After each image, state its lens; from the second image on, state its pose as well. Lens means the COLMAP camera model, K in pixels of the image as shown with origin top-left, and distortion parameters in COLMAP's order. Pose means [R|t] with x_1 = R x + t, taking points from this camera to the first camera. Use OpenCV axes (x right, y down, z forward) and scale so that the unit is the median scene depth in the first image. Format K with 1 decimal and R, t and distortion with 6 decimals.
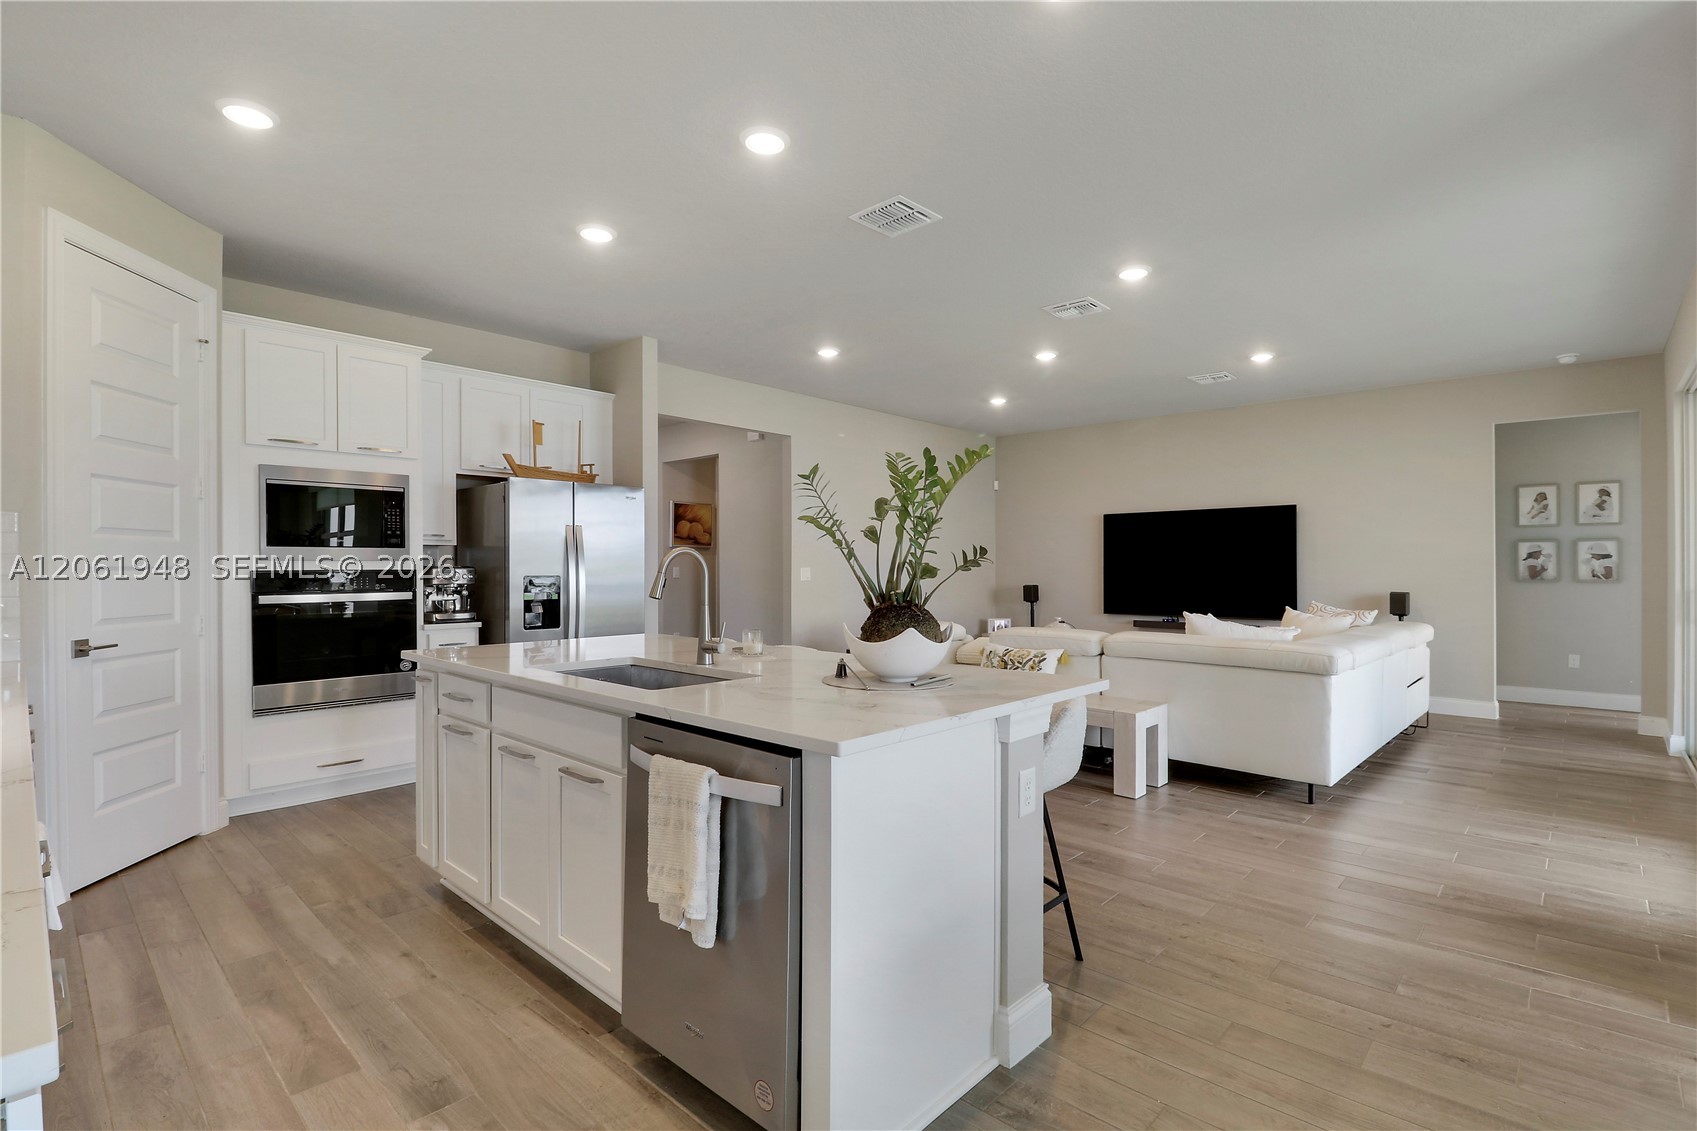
lens RADIAL K [[803.6, 0, 873.9], [0, 803.6, 566.7], [0, 0, 1]] dist [0.004055, -0.005248]
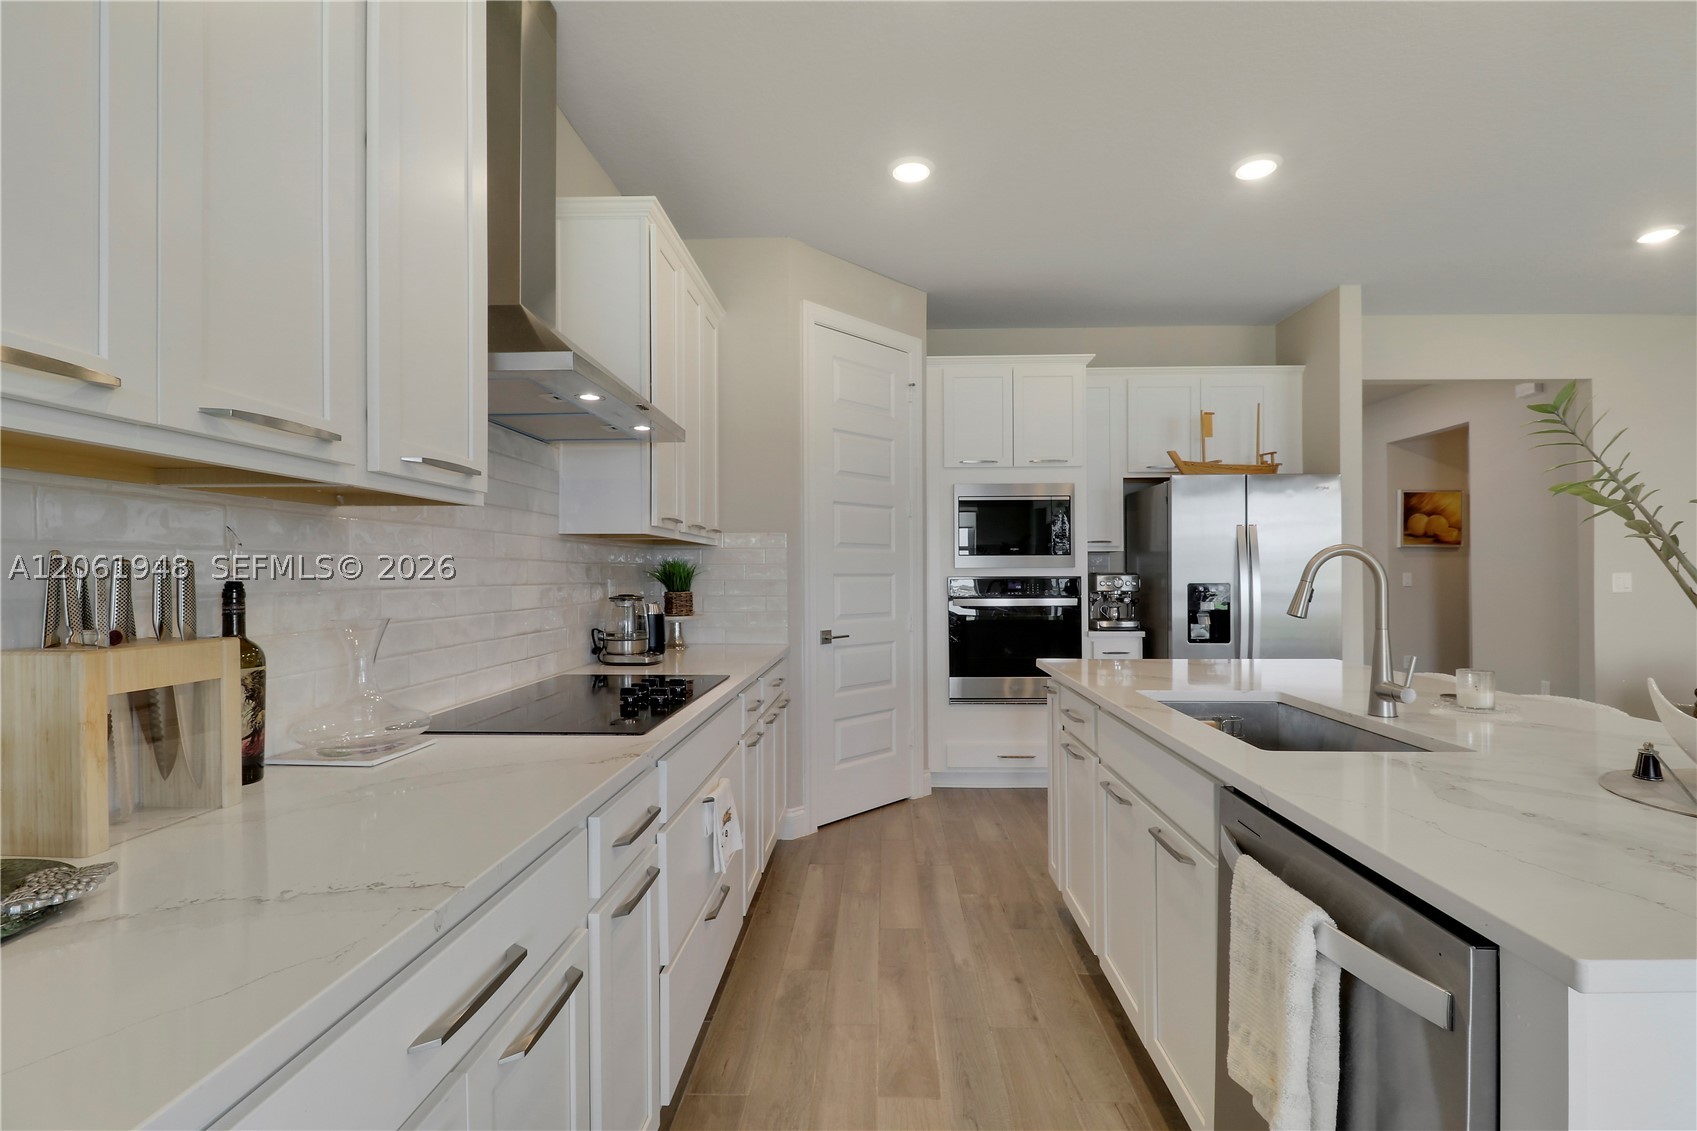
lens RADIAL K [[803.6, 0, 843.6], [0, 803.6, 565.7], [0, 0, 1]] dist [0.004055, -0.005248]
pose [[0.641239, -0.008393, -0.767296, 0.015810], [0.001824, 0.999954, -0.009414, -0.000382], [0.767339, 0.004637, 0.641224, 0.166016]]
